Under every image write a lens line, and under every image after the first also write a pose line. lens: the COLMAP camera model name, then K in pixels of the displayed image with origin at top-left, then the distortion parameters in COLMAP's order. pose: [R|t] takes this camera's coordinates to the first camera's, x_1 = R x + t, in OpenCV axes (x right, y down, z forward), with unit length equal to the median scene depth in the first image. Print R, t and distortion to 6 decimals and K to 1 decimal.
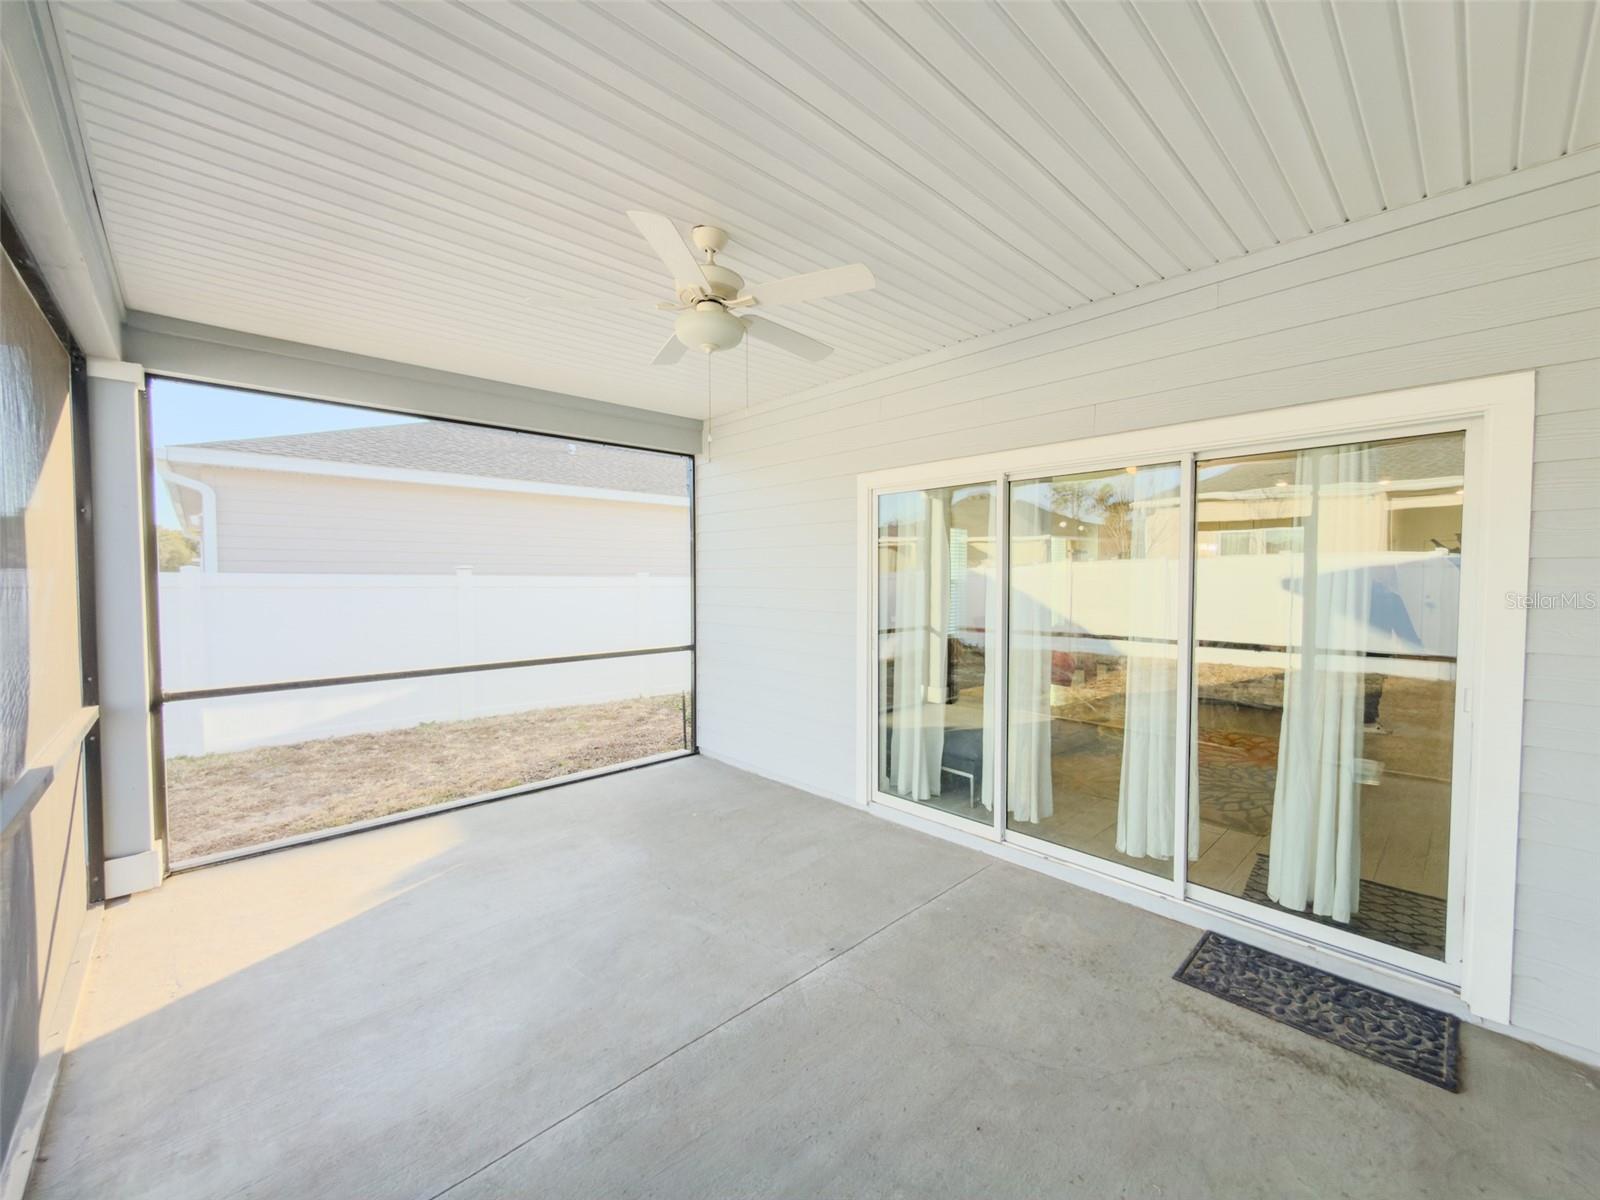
lens RADIAL K [[638.7, 0, 800.0], [0, 638.7, 600.0], [0, 0, 1]] dist [0.000248, 0.000214]
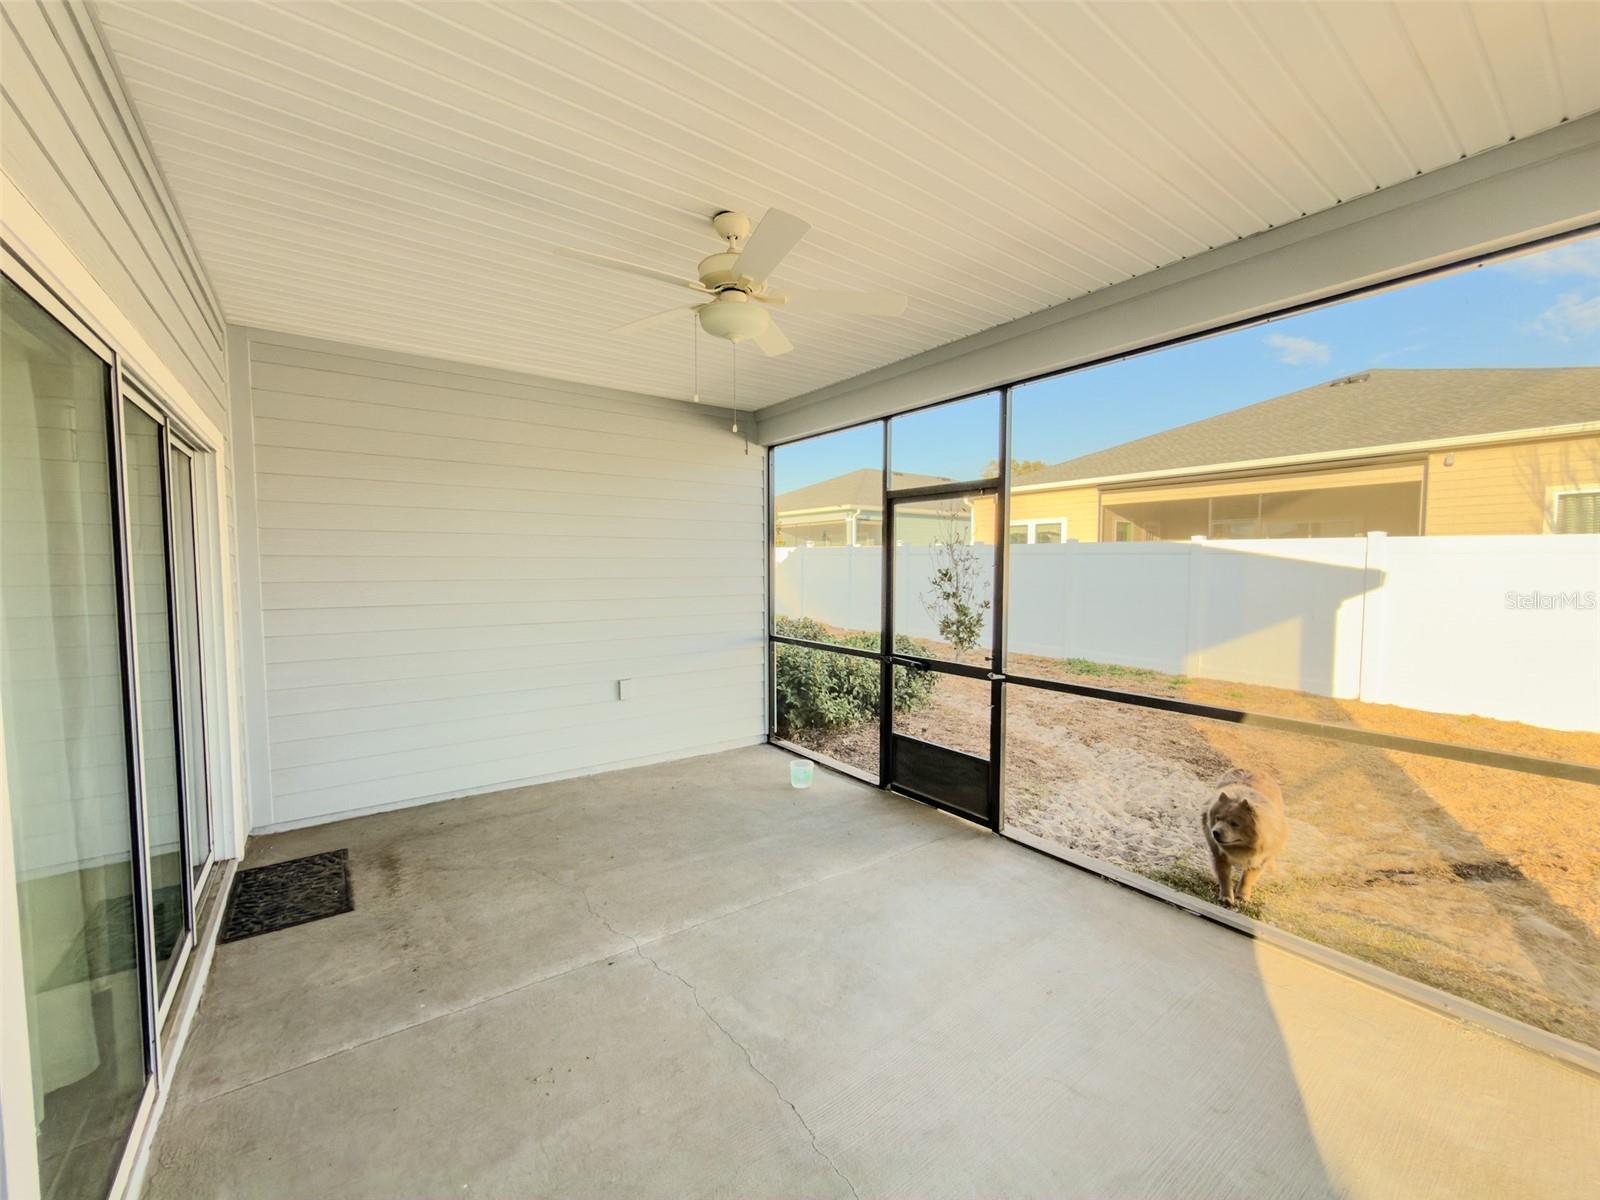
lens RADIAL K [[638.7, 0, 800.0], [0, 638.7, 600.0], [0, 0, 1]] dist [0.000248, 0.000214]
pose [[-0.992799, -0.008731, 0.119475, -0.217541], [0.002231, 0.995819, 0.091316, -0.046169], [-0.119773, 0.090925, -0.988629, 1.208707]]
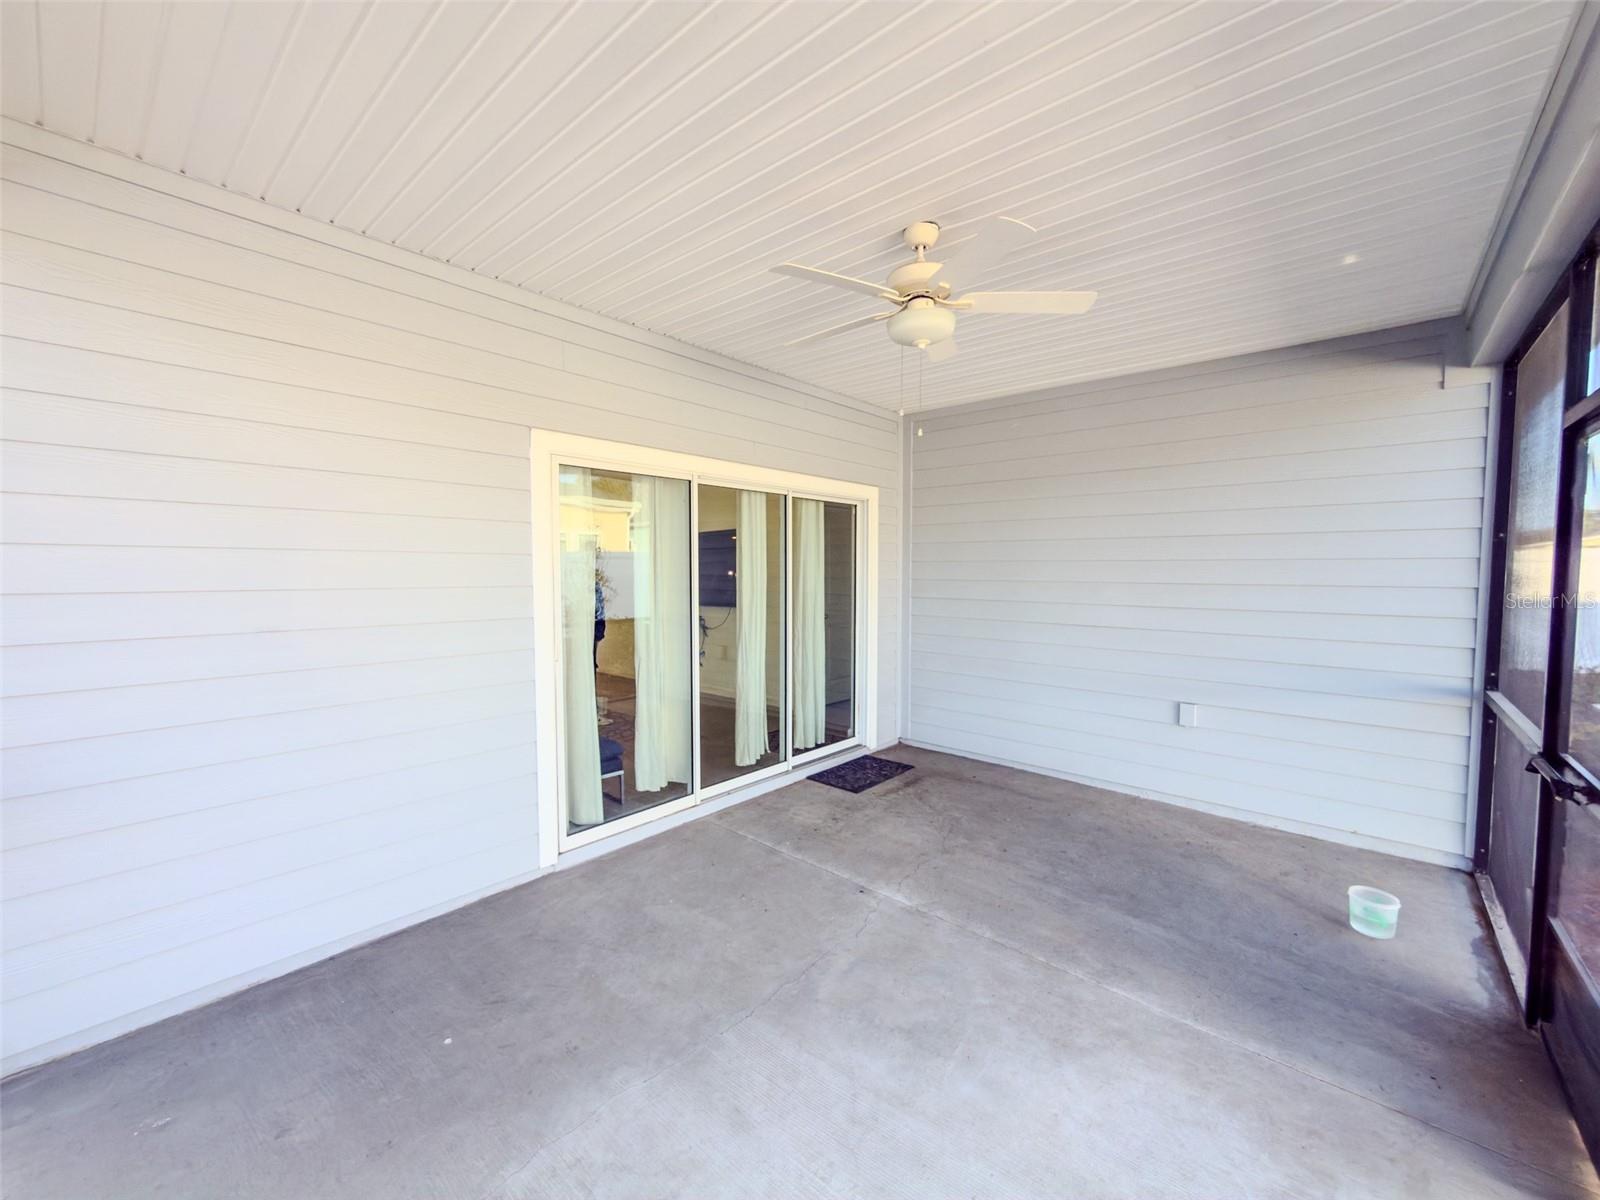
lens RADIAL K [[644.9, 0, 801.5], [0, 644.9, 597.9], [0, 0, 1]] dist [-0.000397, -0.000220]
pose [[-0.091886, -0.049788, 0.994524, -0.701076], [0.033618, 0.998025, 0.053070, -0.031499], [-0.995202, 0.038311, -0.090031, 0.780671]]
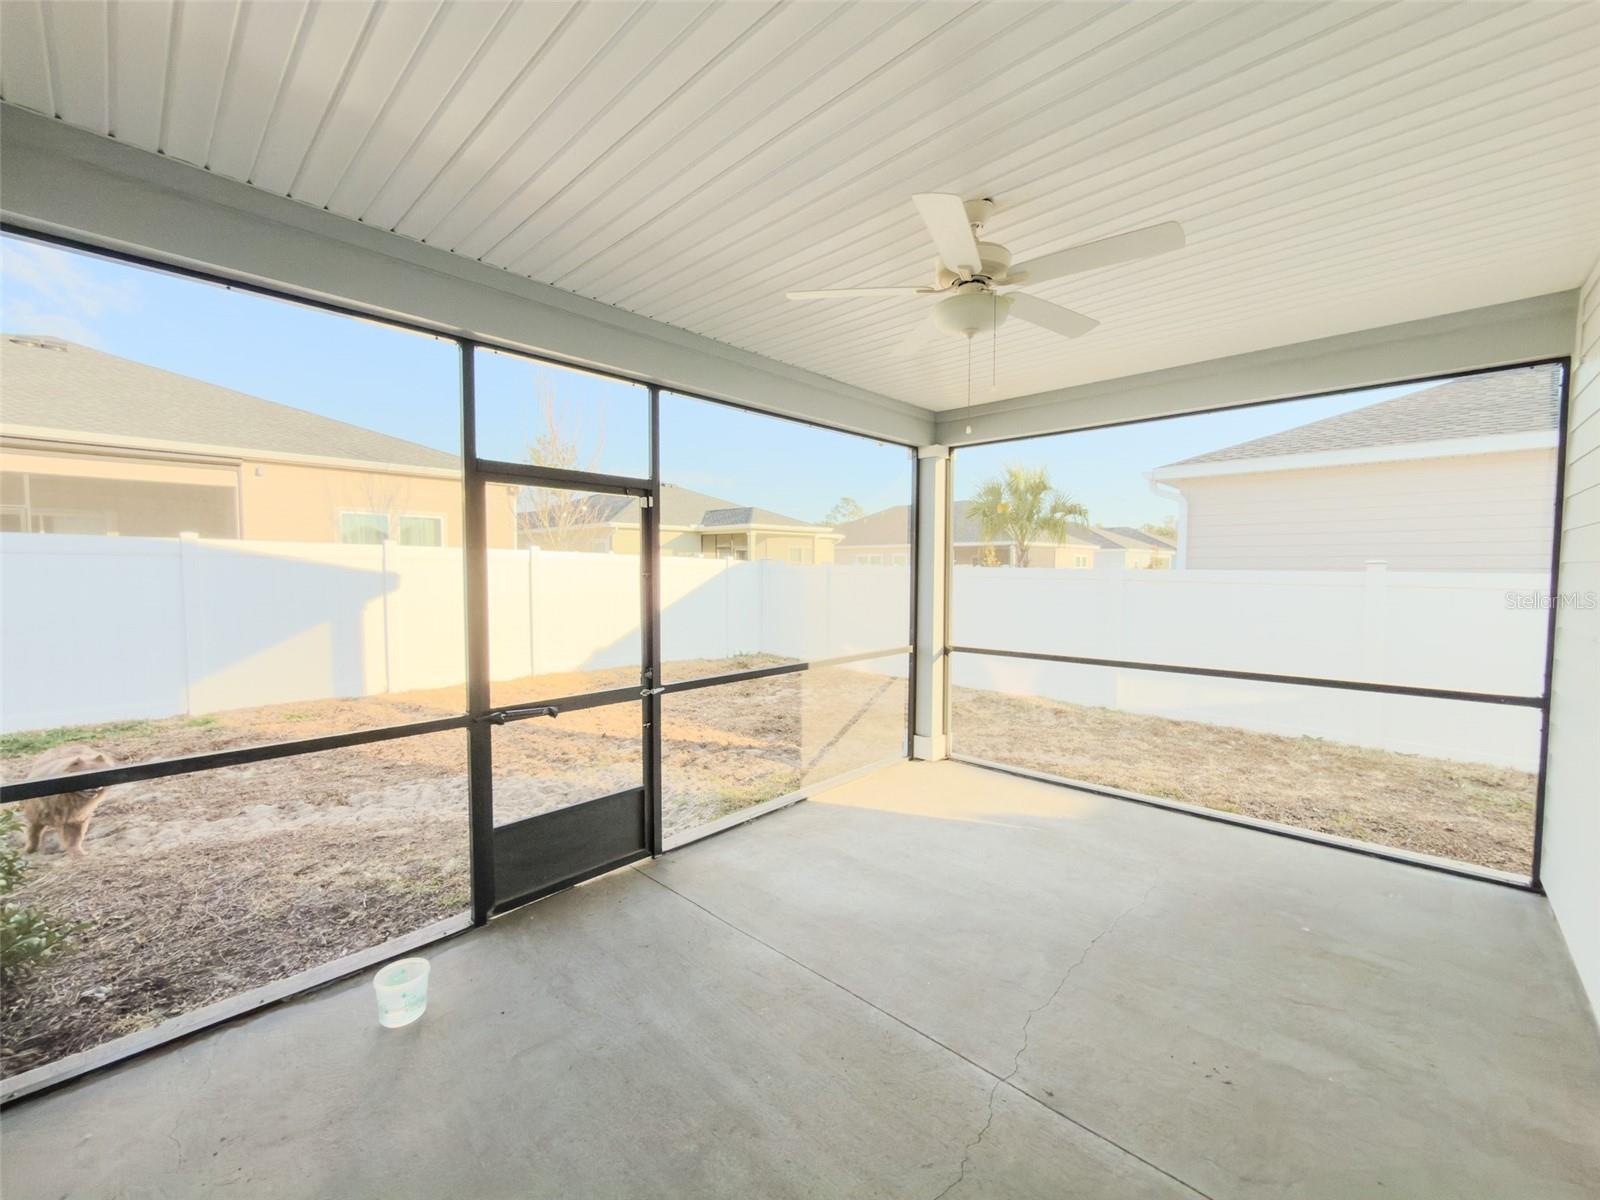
lens RADIAL K [[646.0, 0, 803.6], [0, 646.0, 597.5], [0, 0, 1]] dist [-0.002606, 0.000323]
pose [[0.061065, 0.044944, -0.997121, 0.483732], [-0.038153, 0.998361, 0.042663, -0.024100], [0.997404, 0.035438, 0.062679, 0.428728]]
